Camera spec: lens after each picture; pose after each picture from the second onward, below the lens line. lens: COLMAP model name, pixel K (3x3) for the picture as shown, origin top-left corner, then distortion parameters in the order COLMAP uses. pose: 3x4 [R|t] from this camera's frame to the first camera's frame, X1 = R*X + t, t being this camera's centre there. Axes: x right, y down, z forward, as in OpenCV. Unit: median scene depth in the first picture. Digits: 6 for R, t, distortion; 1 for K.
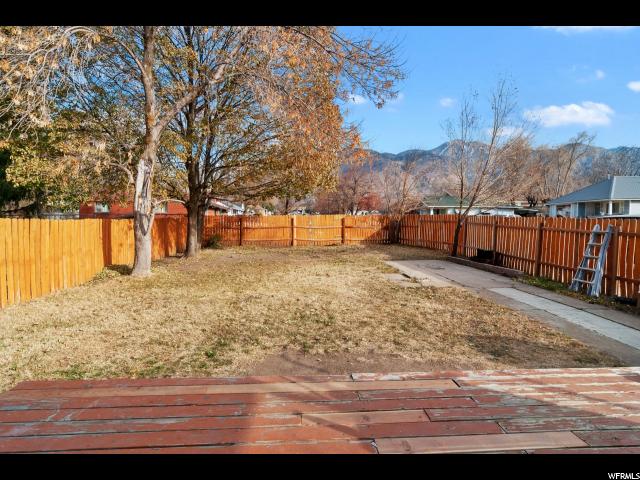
lens RADIAL K [[342.6, 0, 301.0], [0, 342.6, 244.3], [0, 0, 1]] dist [-0.002205, -0.000318]
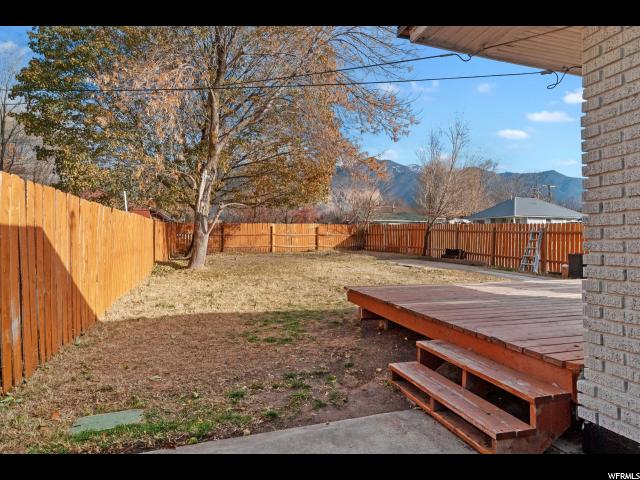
lens RADIAL K [[342.6, 0, 320.8], [0, 342.6, 239.5], [0, 0, 1]] dist [-0.002205, -0.000318]
pose [[0.973343, 0.003394, 0.229328, -0.249452], [0.008195, 0.998737, -0.049567, 0.040084], [-0.229207, 0.050125, 0.972086, -0.163185]]
